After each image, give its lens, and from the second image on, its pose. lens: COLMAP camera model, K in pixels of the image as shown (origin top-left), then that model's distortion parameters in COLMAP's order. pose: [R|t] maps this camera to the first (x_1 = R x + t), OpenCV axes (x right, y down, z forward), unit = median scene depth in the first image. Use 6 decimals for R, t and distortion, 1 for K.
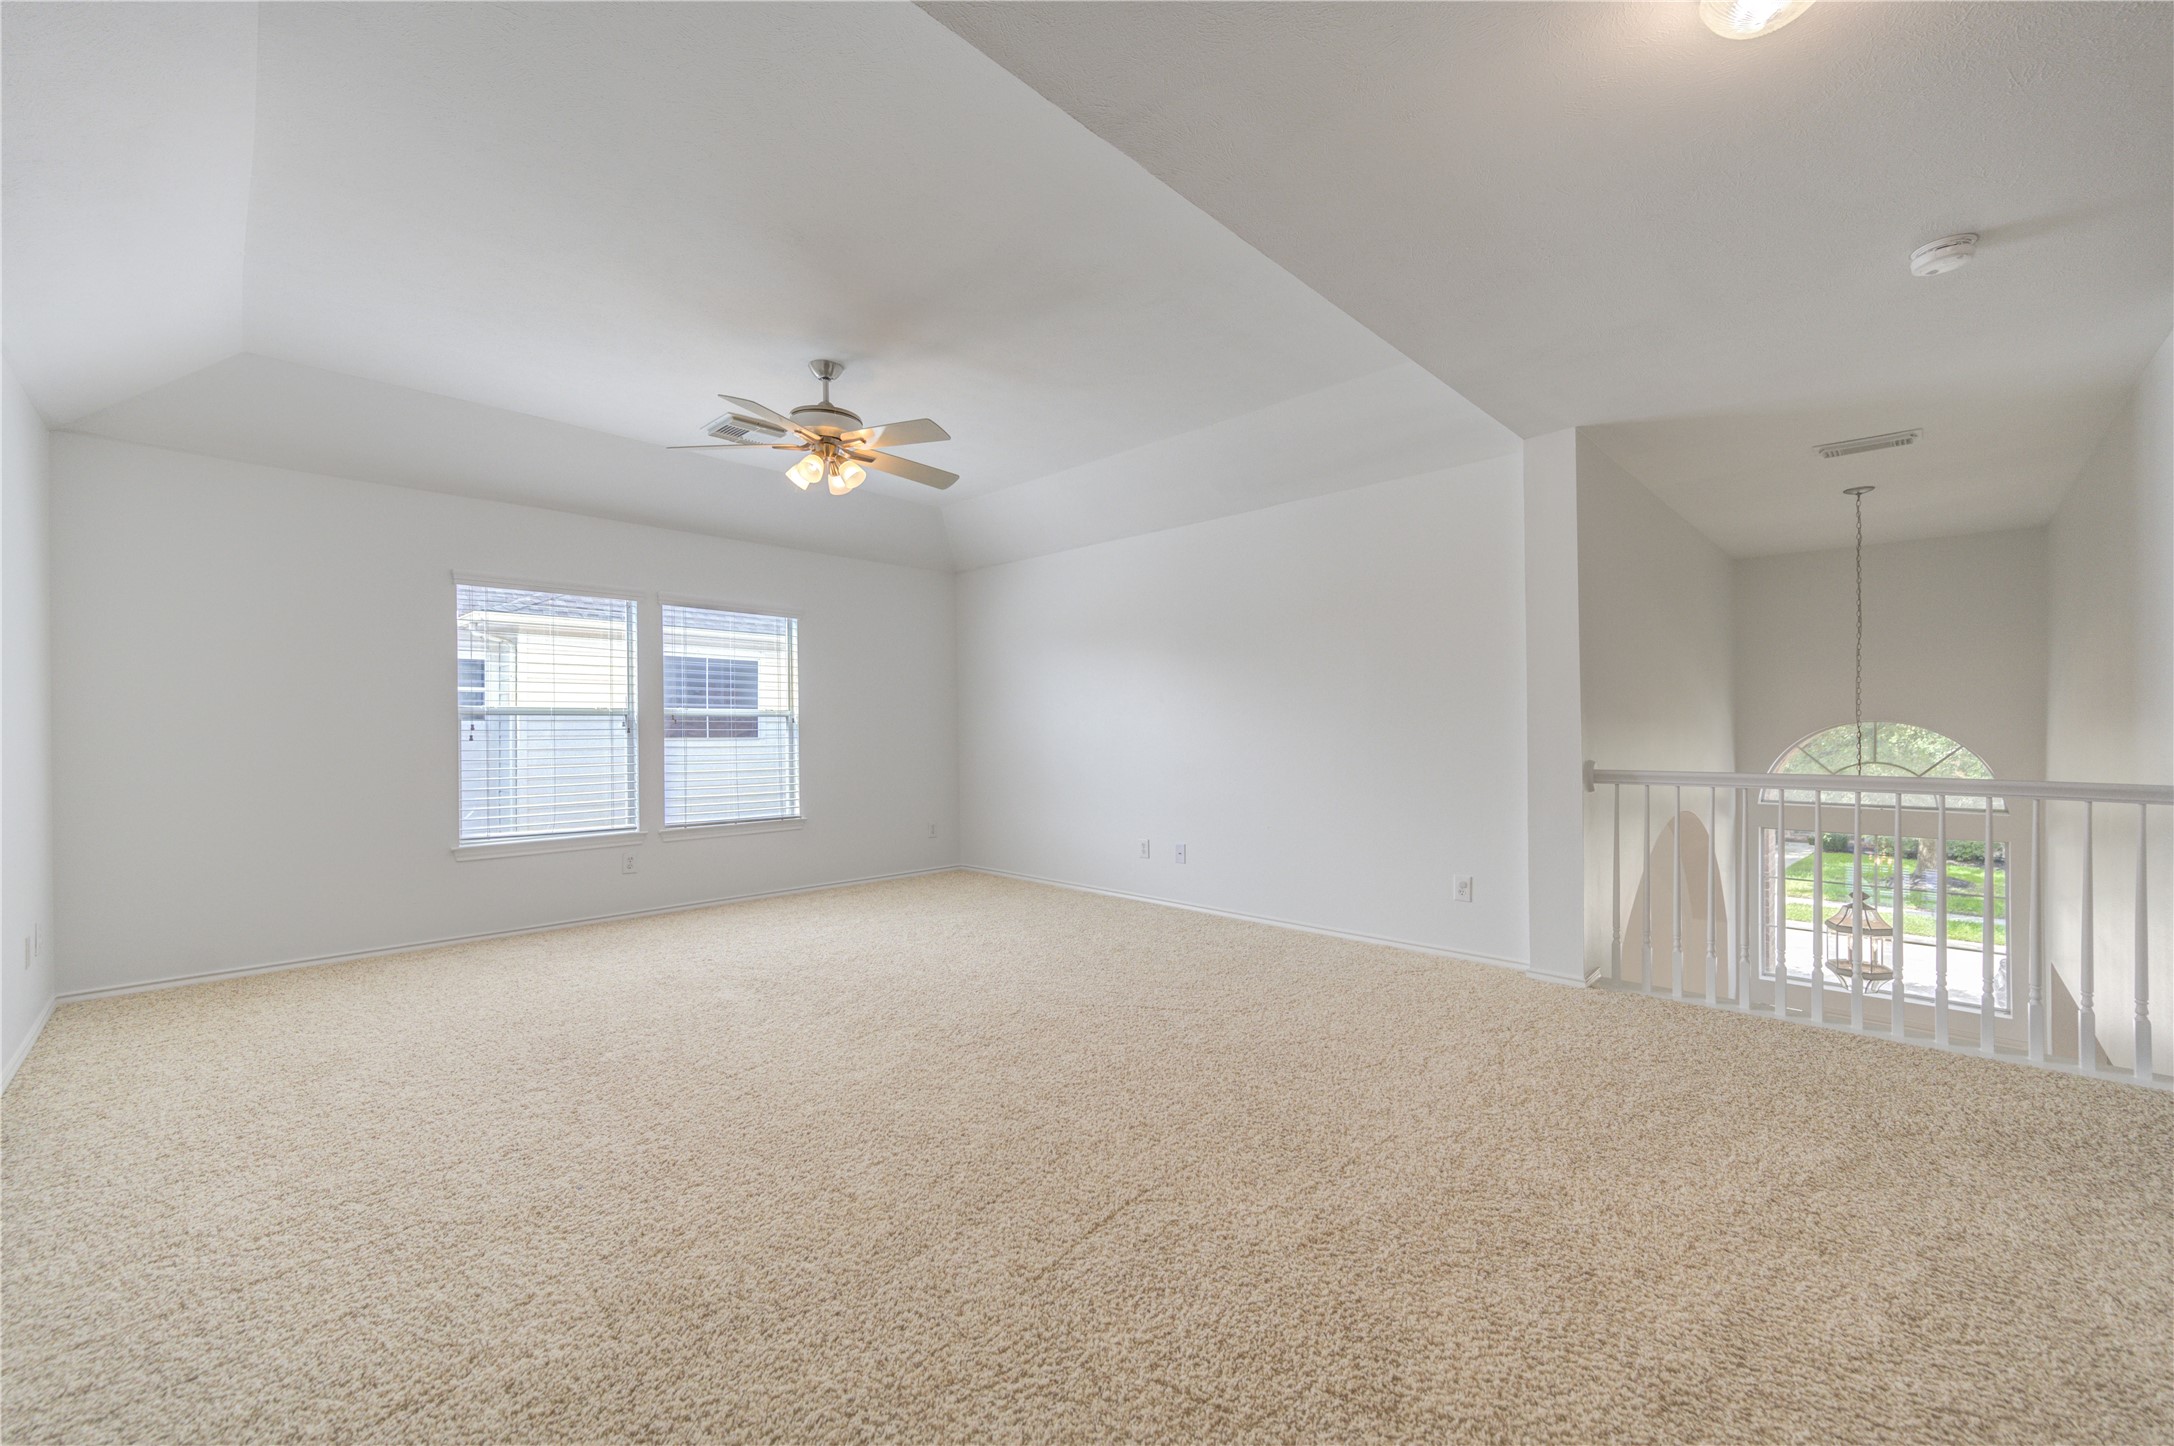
lens RADIAL K [[856.8, 0, 1092.7], [0, 856.8, 731.5], [0, 0, 1]] dist [0.001955, -0.000339]
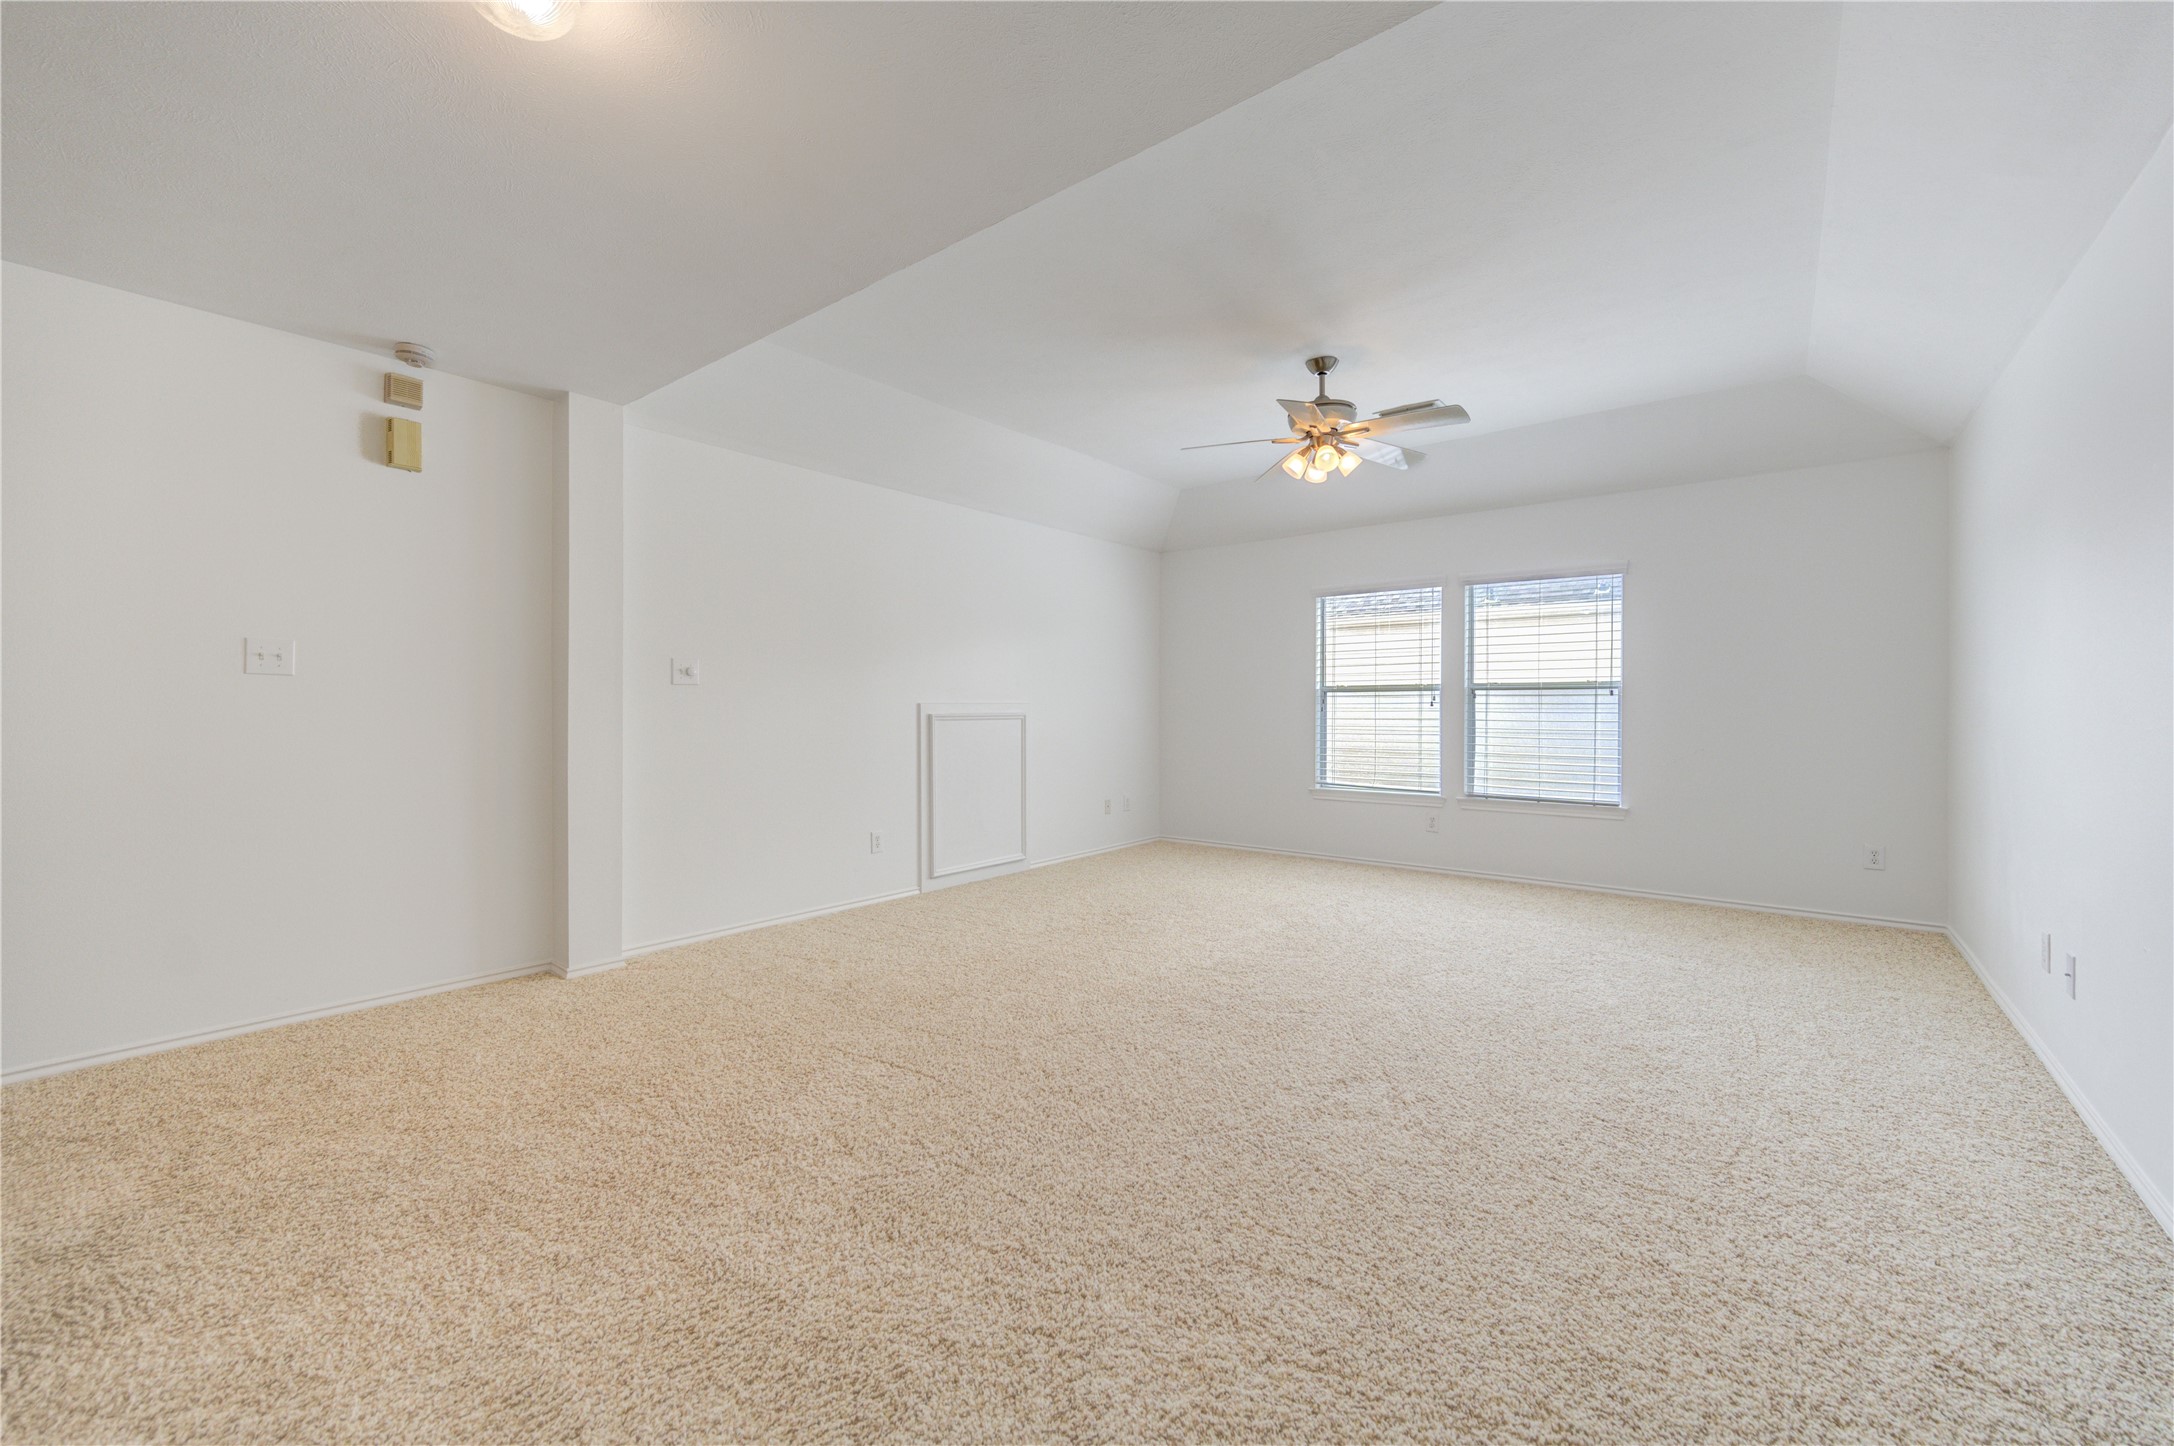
lens RADIAL K [[855.2, 0, 1087.2], [0, 855.2, 711.5], [0, 0, 1]] dist [0.001611, 0.000210]
pose [[0.100765, 0.013941, -0.994813, 0.538951], [-0.006008, 0.999892, 0.013404, -0.004114], [0.994892, 0.004627, 0.100838, 0.452196]]
